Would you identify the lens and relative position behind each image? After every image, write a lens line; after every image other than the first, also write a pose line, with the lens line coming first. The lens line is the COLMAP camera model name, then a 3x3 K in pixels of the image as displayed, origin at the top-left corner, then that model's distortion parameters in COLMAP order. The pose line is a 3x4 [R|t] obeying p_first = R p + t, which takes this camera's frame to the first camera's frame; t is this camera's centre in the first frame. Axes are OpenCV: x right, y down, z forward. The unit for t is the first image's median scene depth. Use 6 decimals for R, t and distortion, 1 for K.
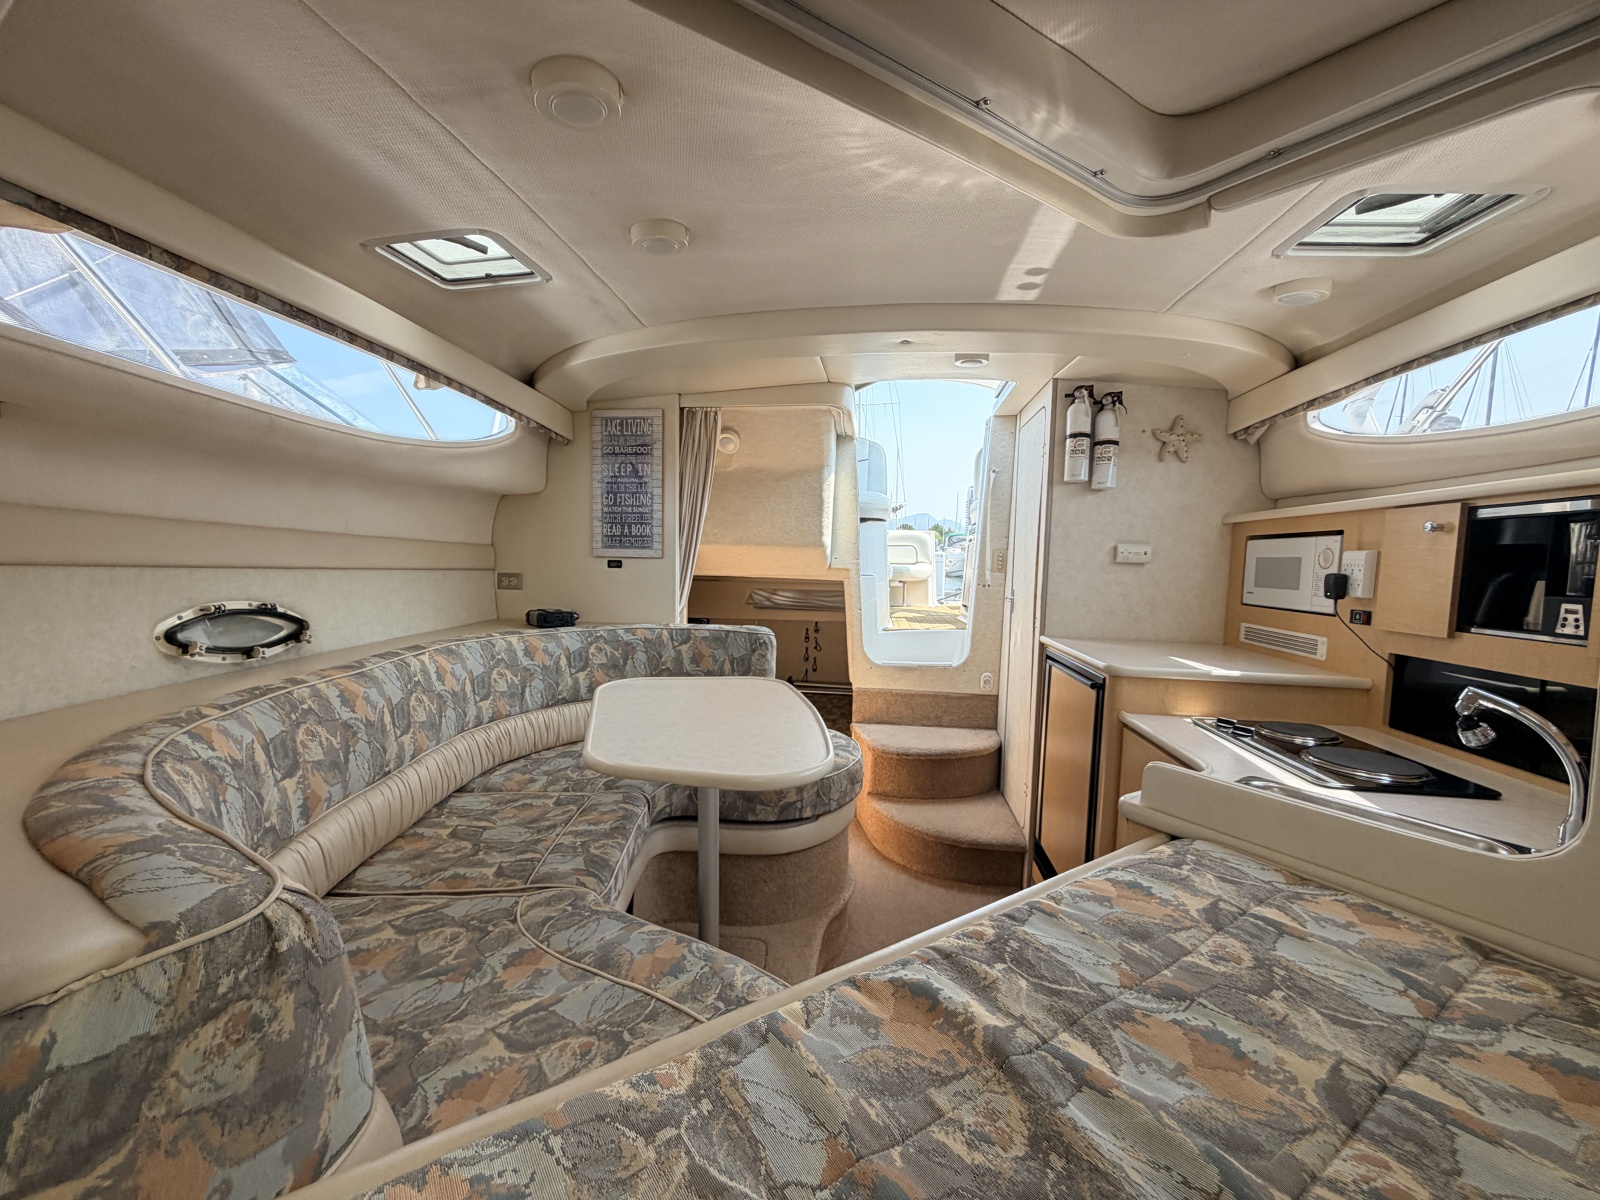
lens RADIAL K [[641.6, 0, 802.0], [0, 641.6, 607.3], [0, 0, 1]] dist [0.000822, -0.000278]
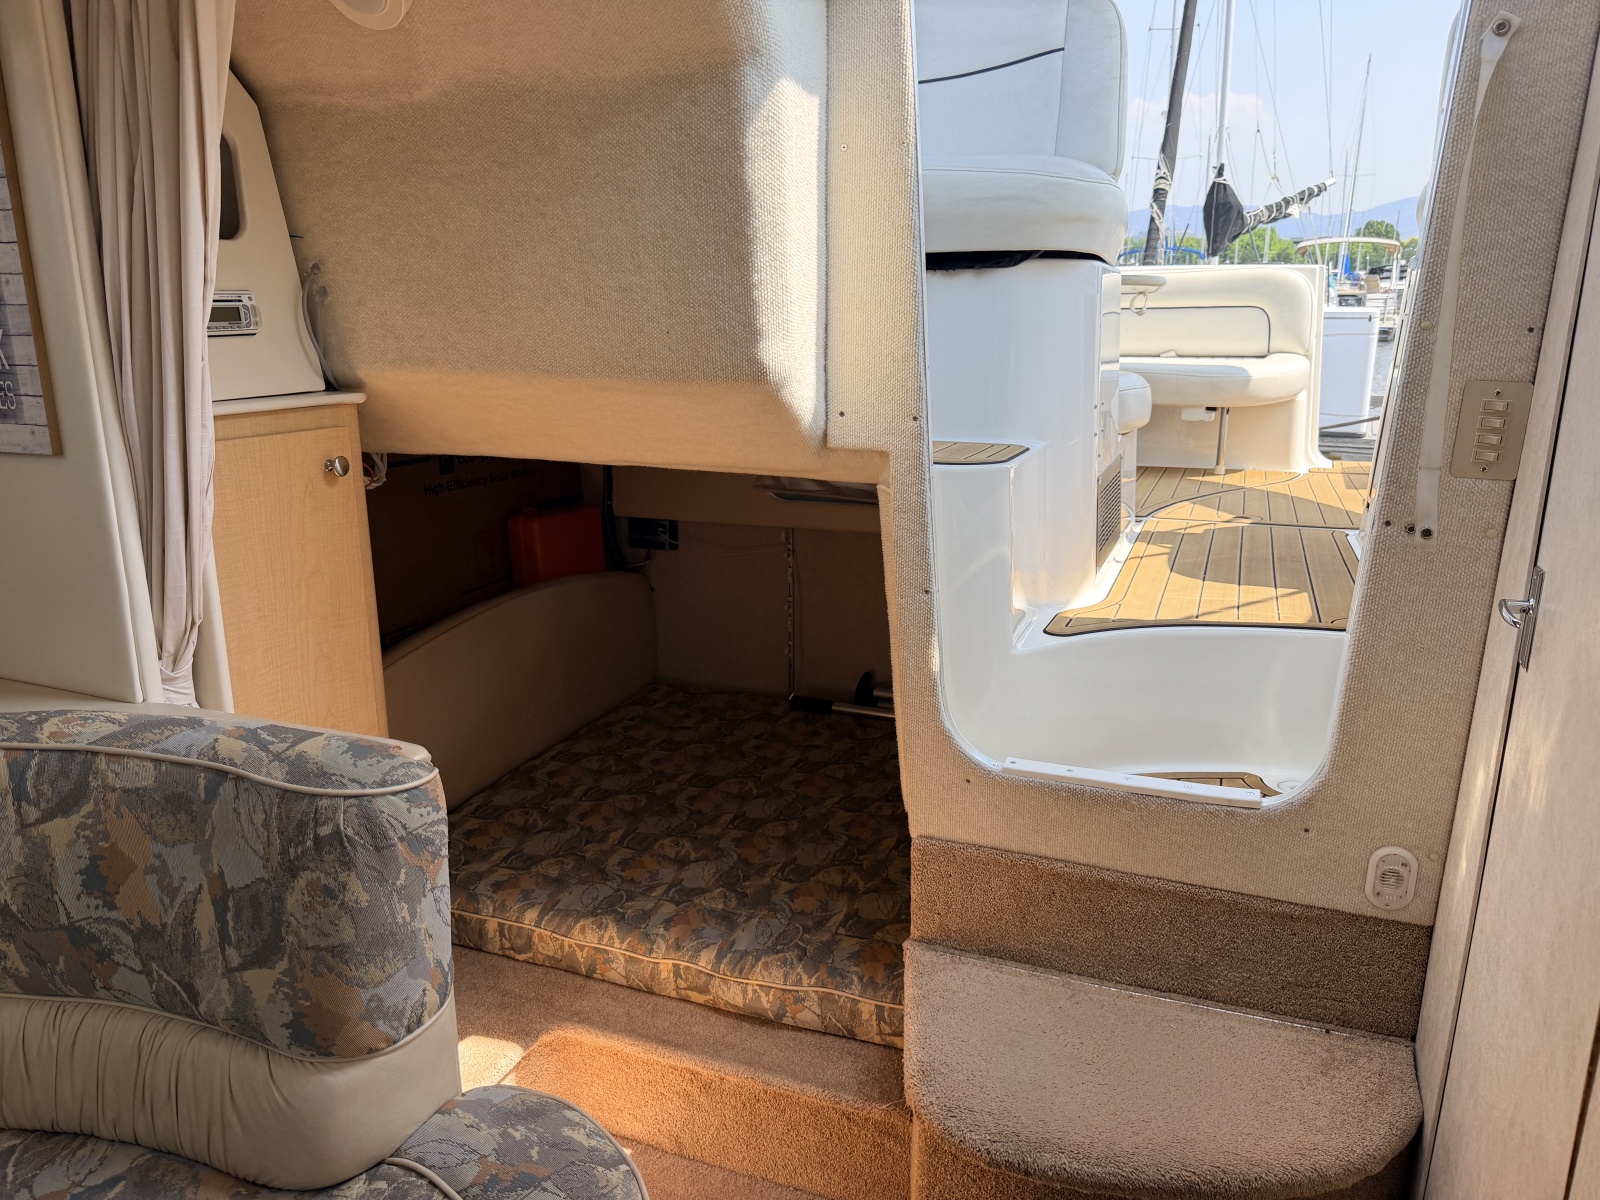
lens RADIAL K [[1177.4, 0, 769.7], [0, 1177.4, 633.5], [0, 0, 1]] dist [0.077754, -0.091745]
pose [[0.968702, 0.043746, -0.244343, 0.204150], [0.001620, 0.983213, 0.182454, -0.100903], [0.248223, -0.177139, 0.952369, 0.630016]]
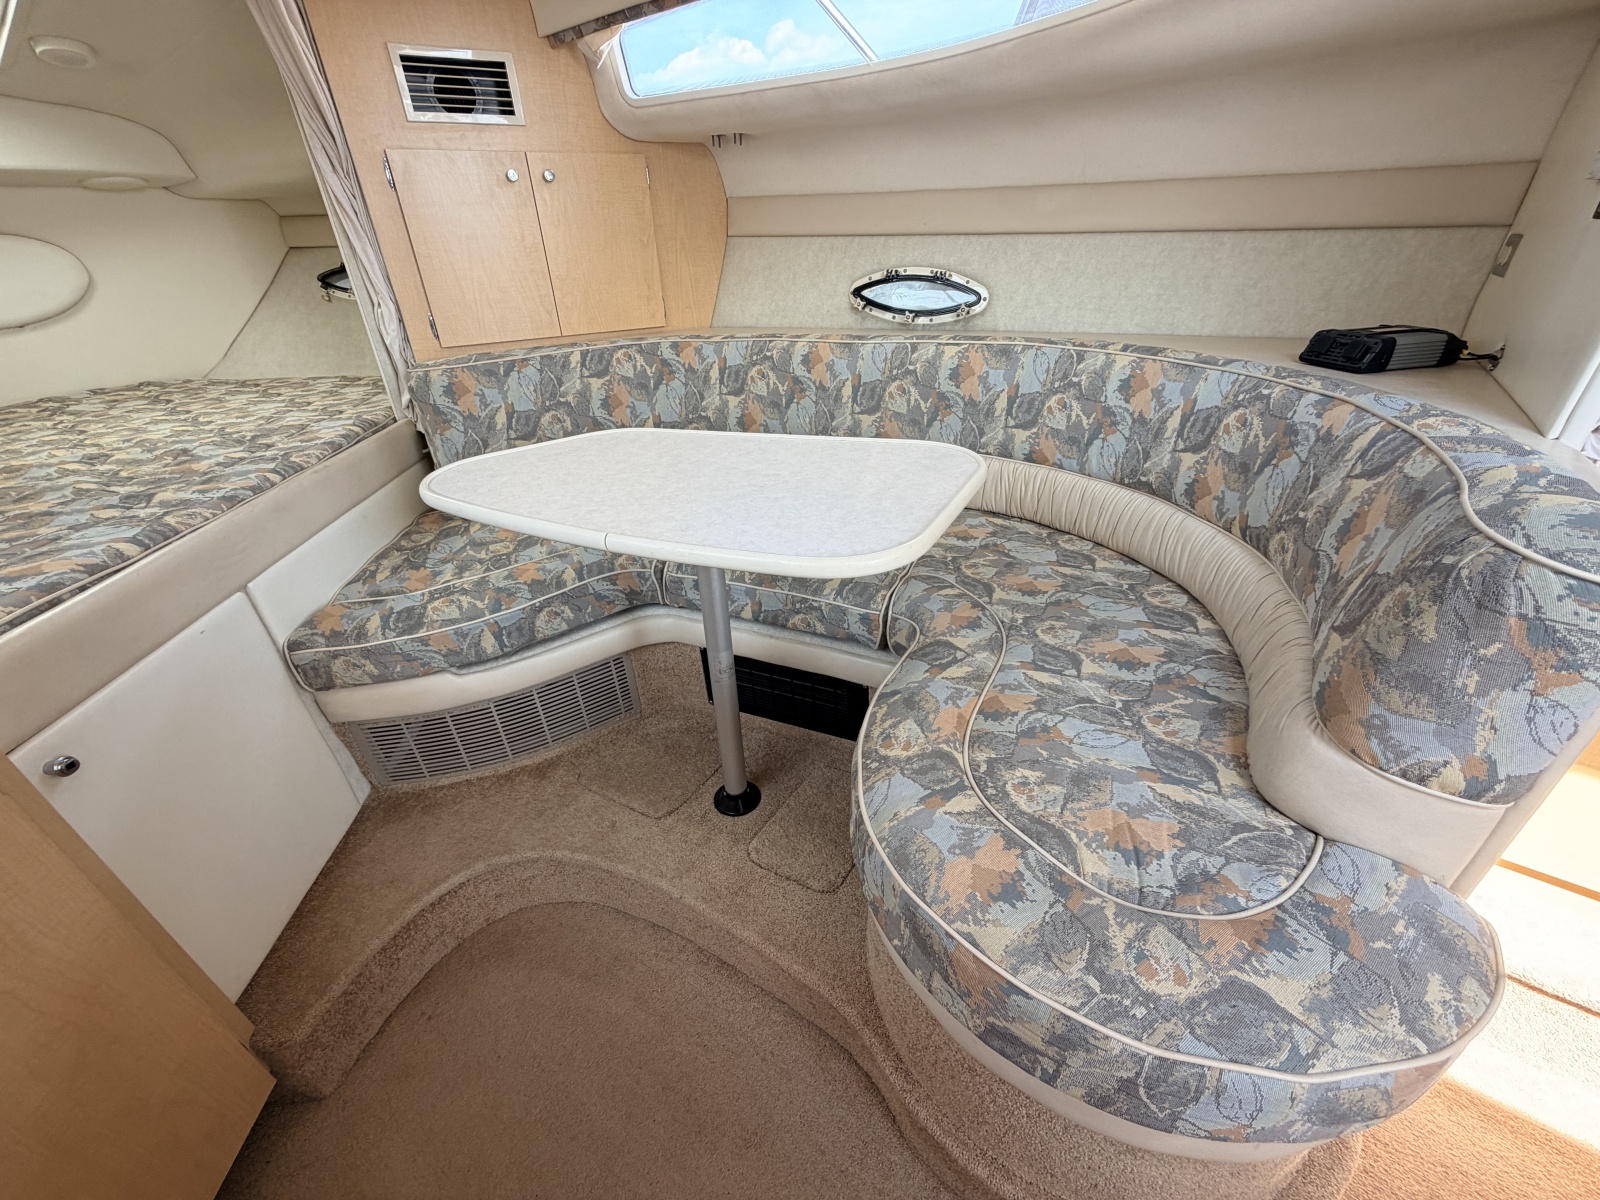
lens RADIAL K [[641.6, 0, 802.0], [0, 641.6, 607.3], [0, 0, 1]] dist [0.000822, -0.000278]
pose [[-0.462824, 0.439638, -0.769748, 0.255432], [-0.046316, 0.855170, 0.516275, -0.046537], [0.885239, 0.274596, -0.375431, 0.886666]]
